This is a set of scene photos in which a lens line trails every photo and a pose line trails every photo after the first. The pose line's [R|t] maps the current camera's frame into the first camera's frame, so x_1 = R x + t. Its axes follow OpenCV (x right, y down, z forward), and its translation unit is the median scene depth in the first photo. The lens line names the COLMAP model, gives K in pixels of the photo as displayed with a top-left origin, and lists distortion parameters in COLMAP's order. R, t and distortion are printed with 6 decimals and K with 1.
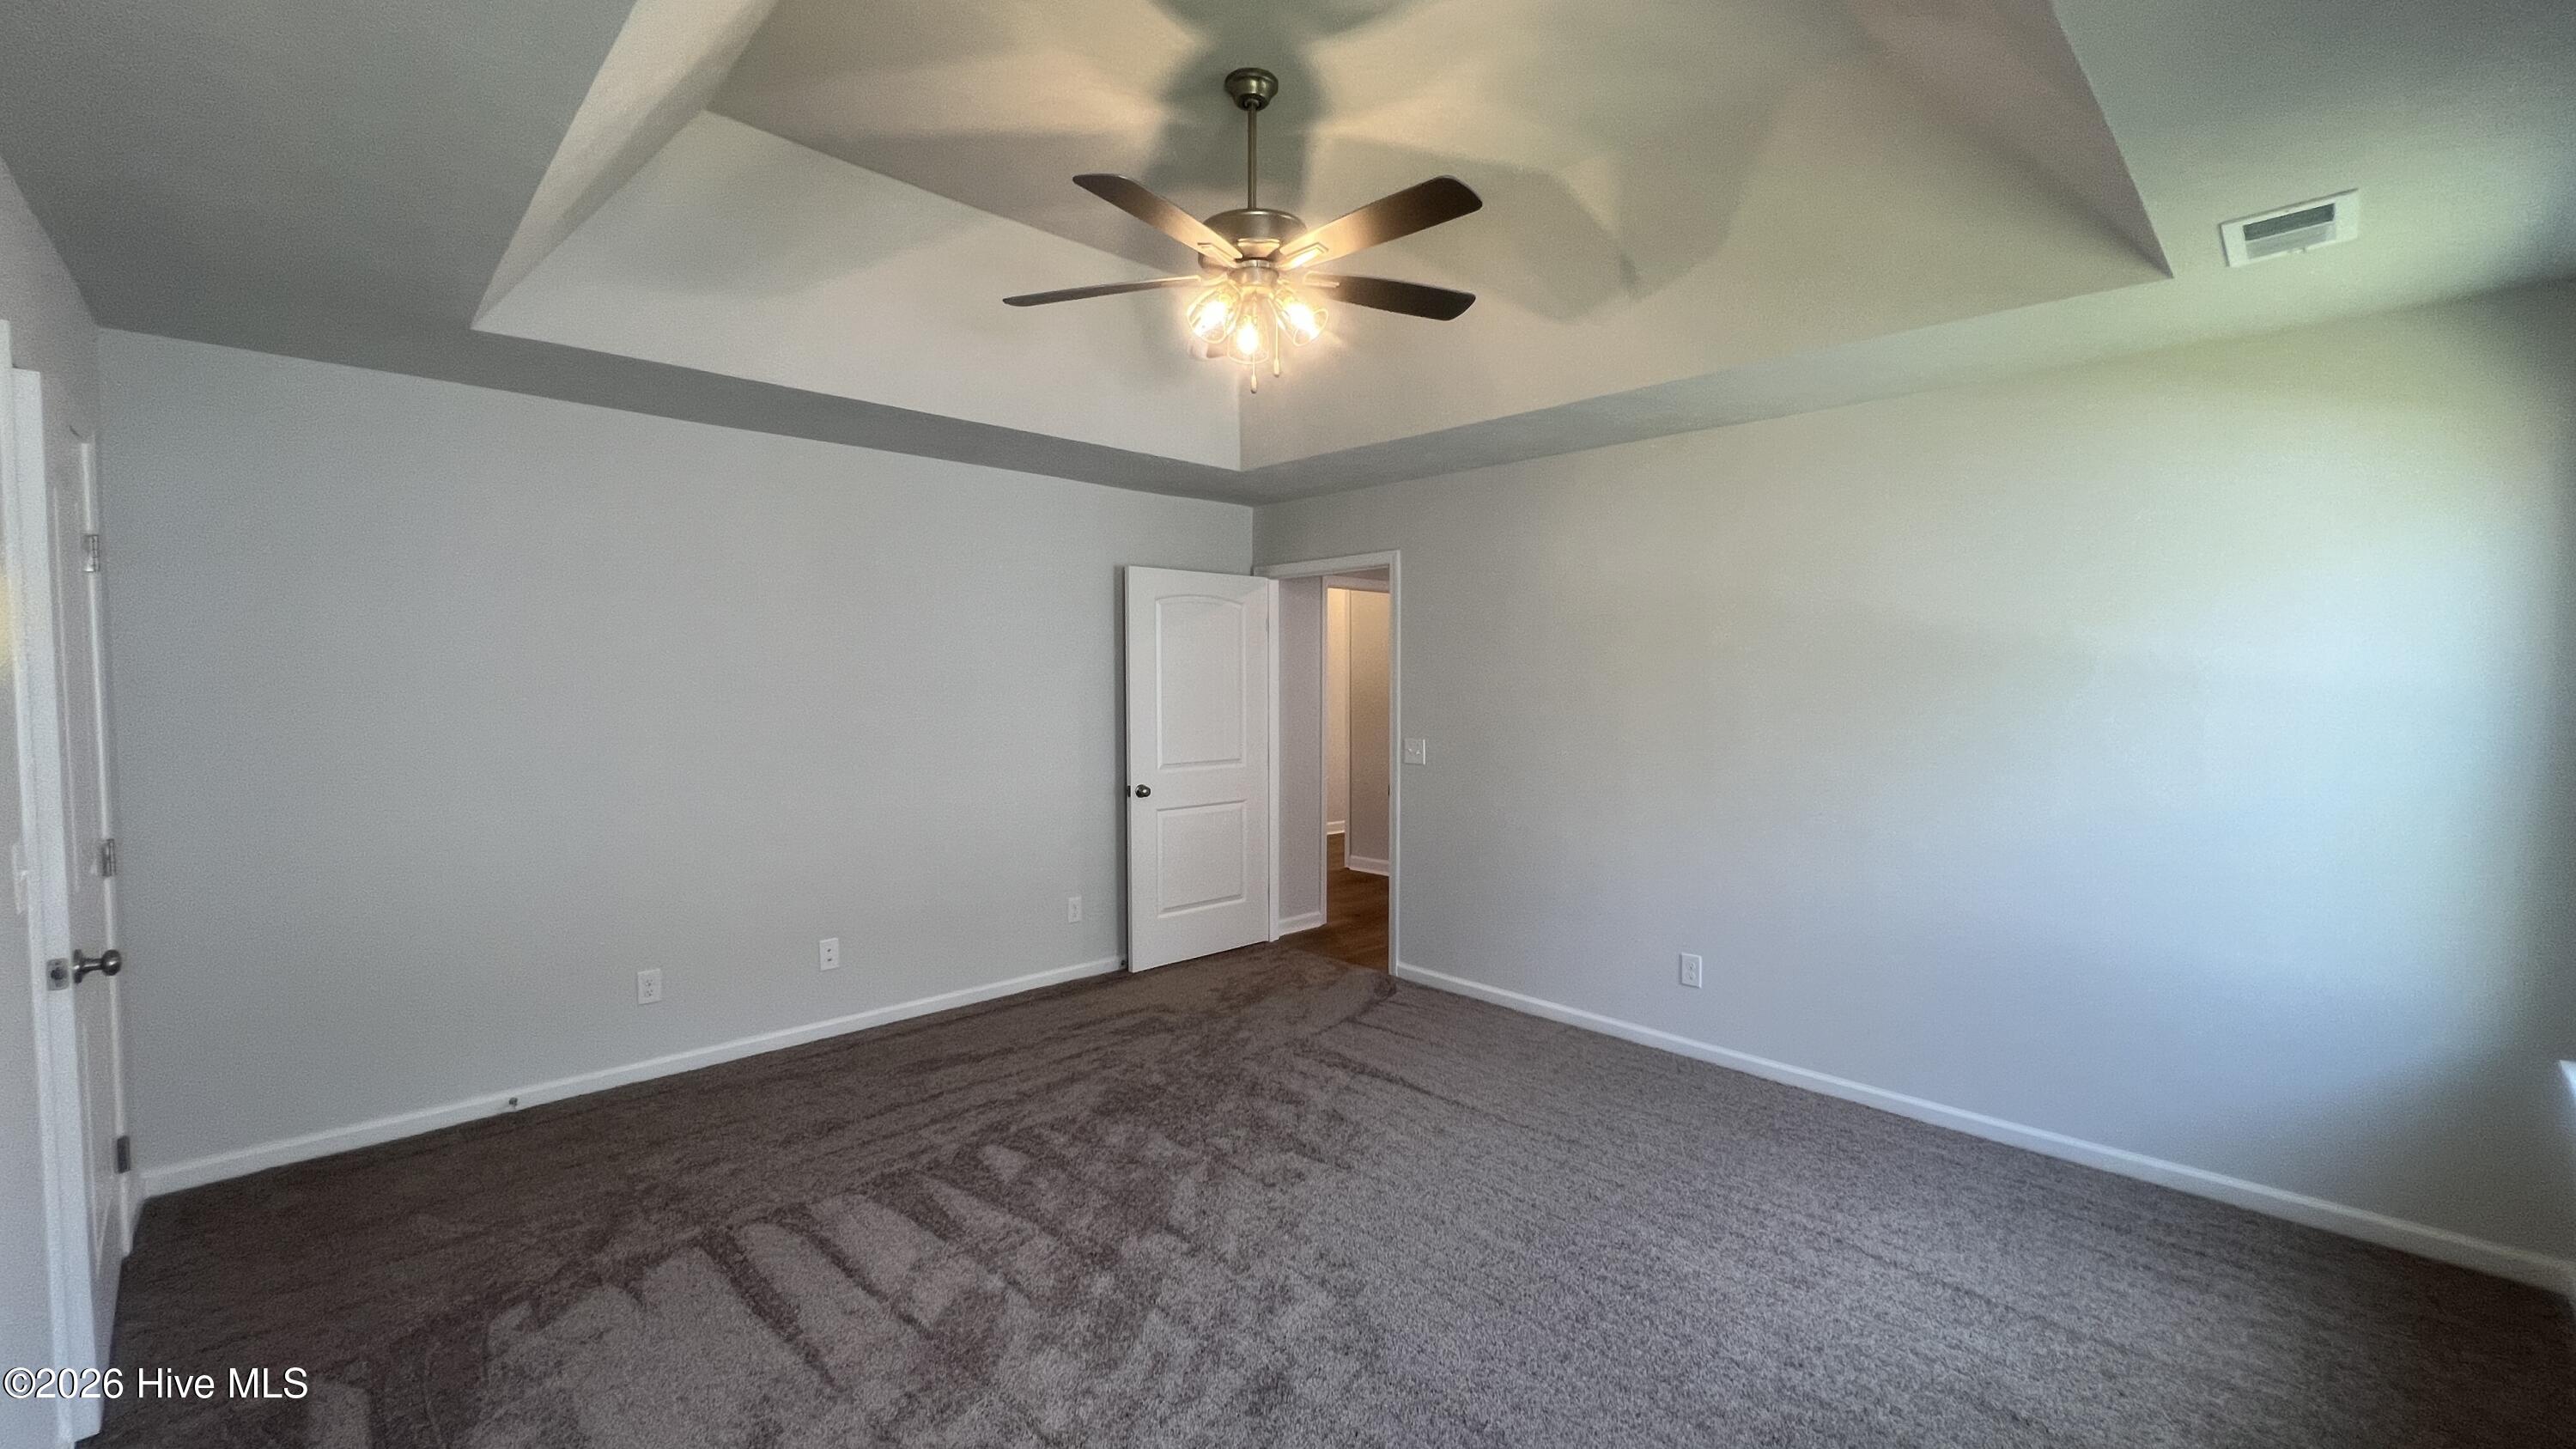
lens RADIAL K [[1012.3, 0, 1302.1], [0, 1012.3, 727.7], [0, 0, 1]] dist [0.001309, 0.000051]
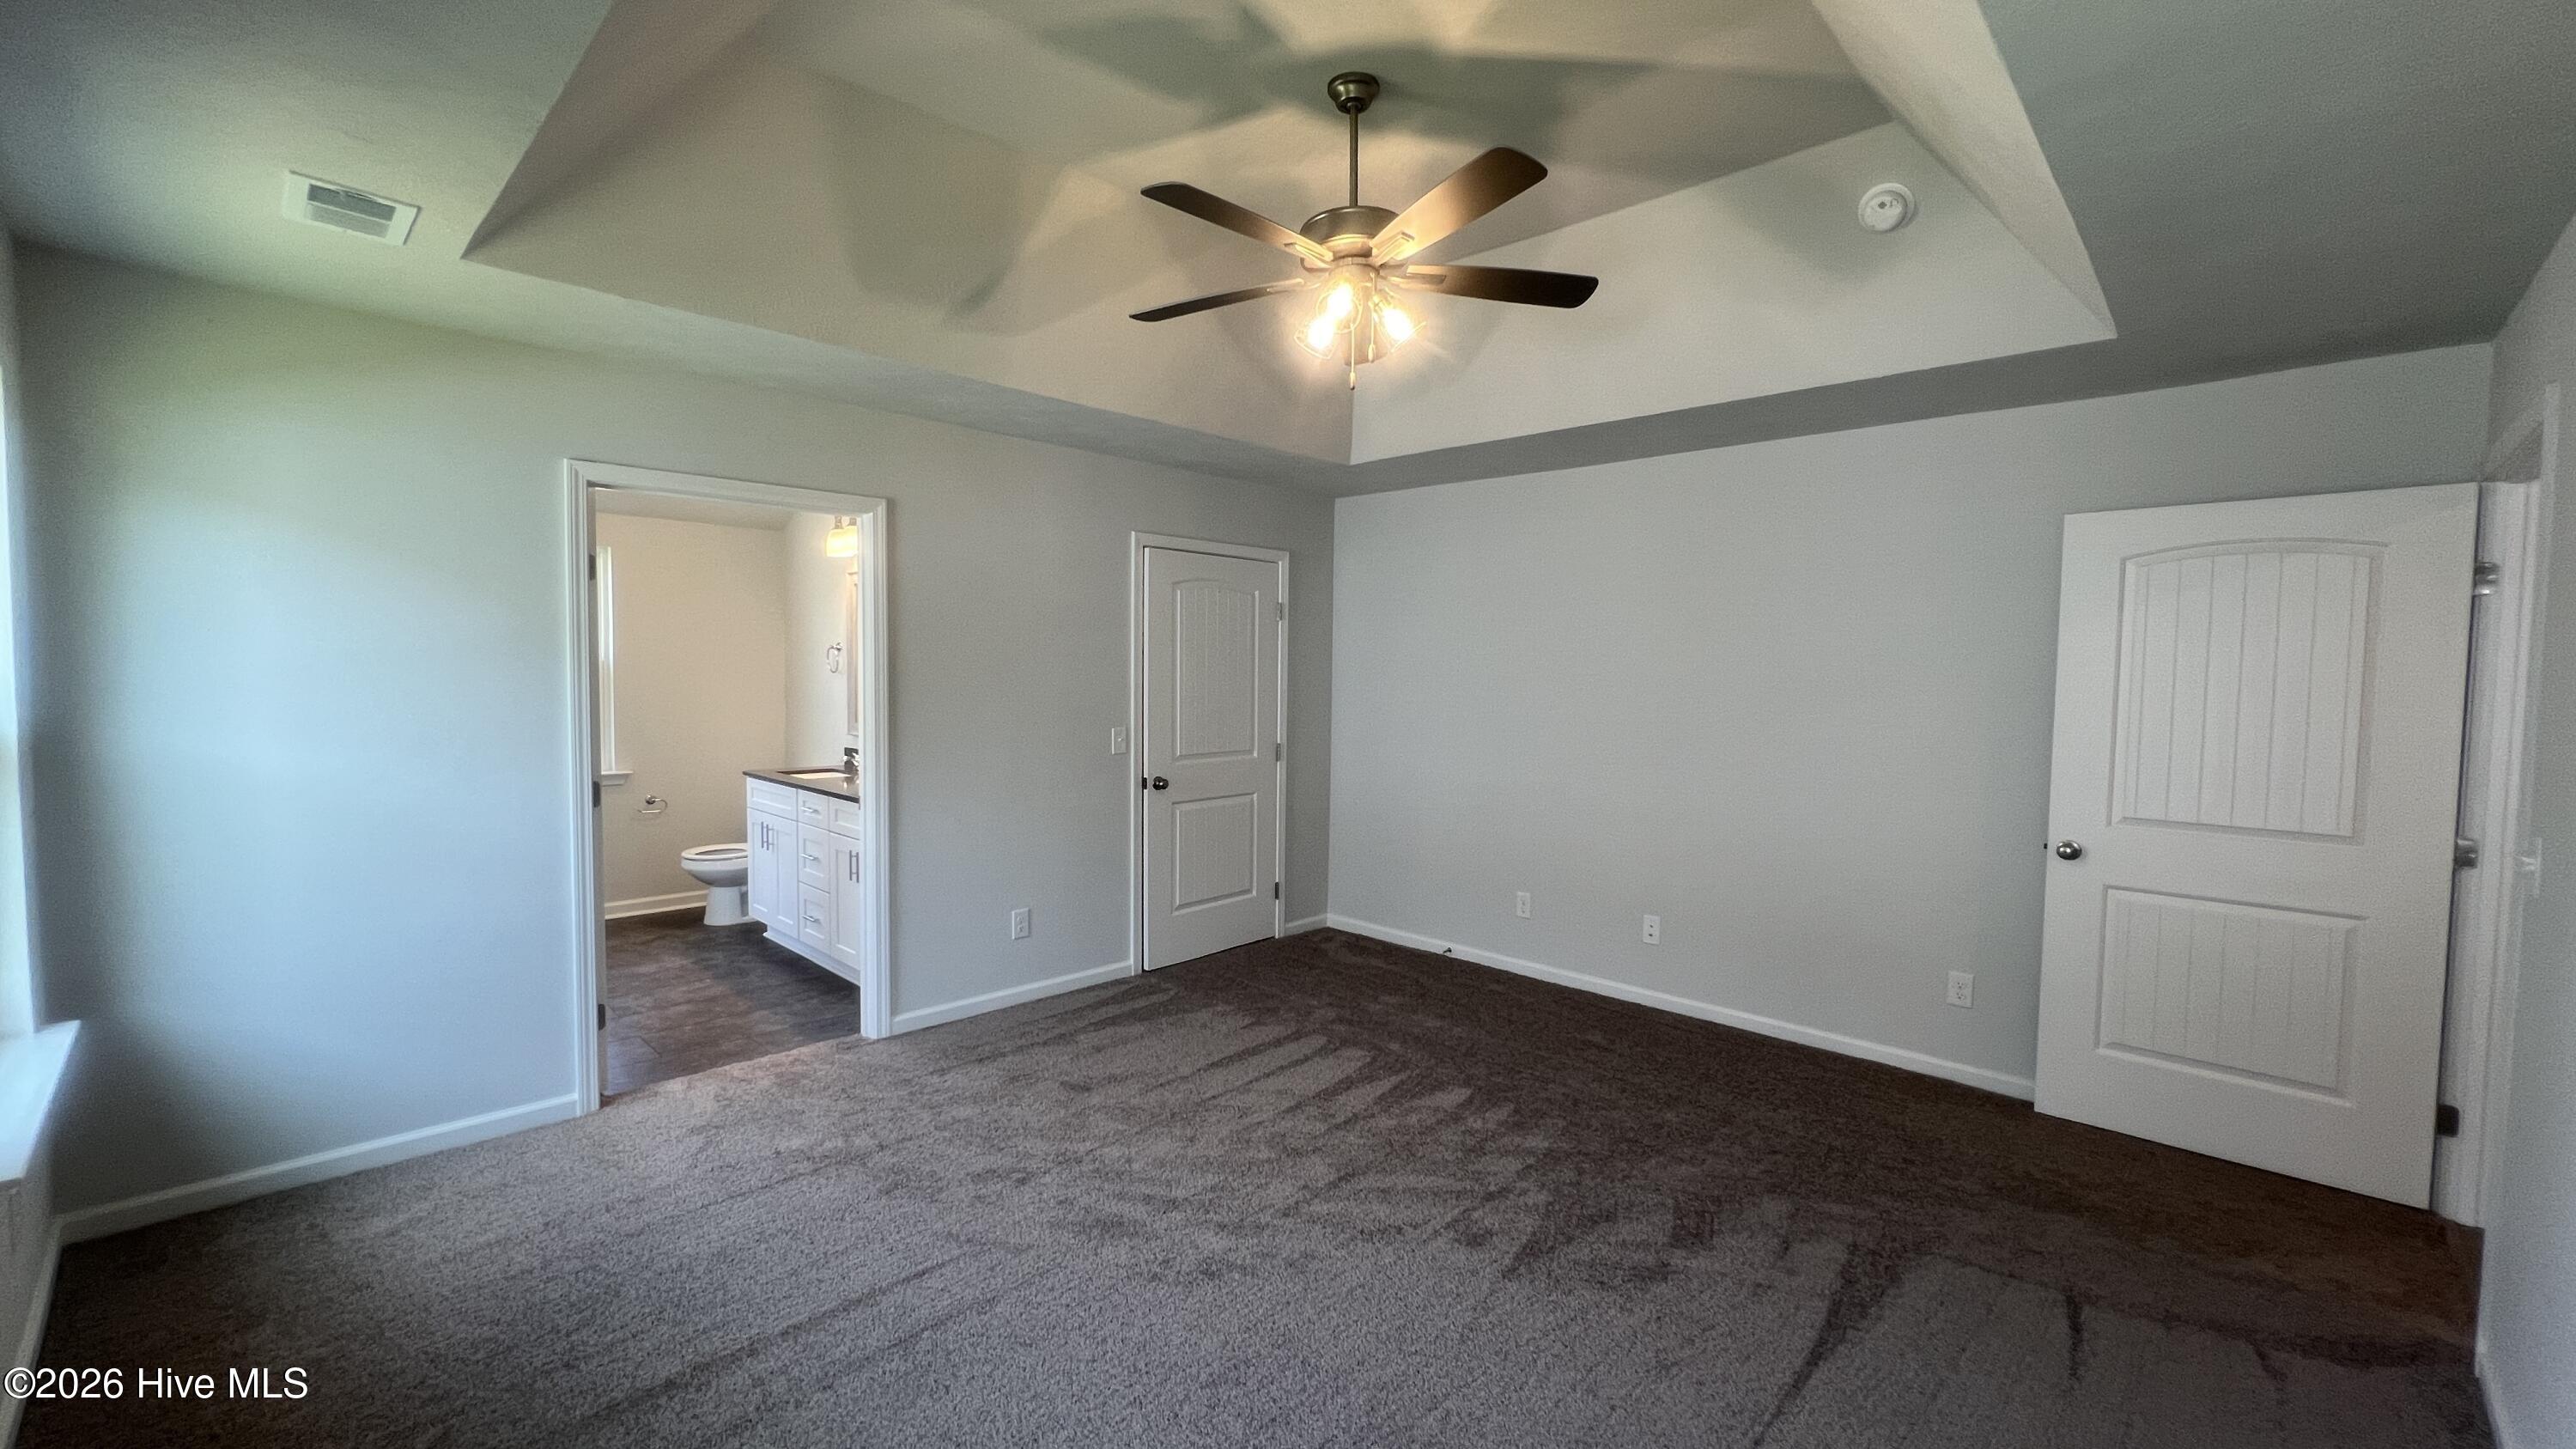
lens RADIAL K [[1012.3, 0, 1302.1], [0, 1012.3, 727.7], [0, 0, 1]] dist [0.001309, 0.000051]
pose [[0.039366, 0.055327, -0.997692, 0.804776], [-0.059137, 0.996845, 0.052947, -0.042298], [0.997473, 0.056916, 0.042513, 0.747879]]
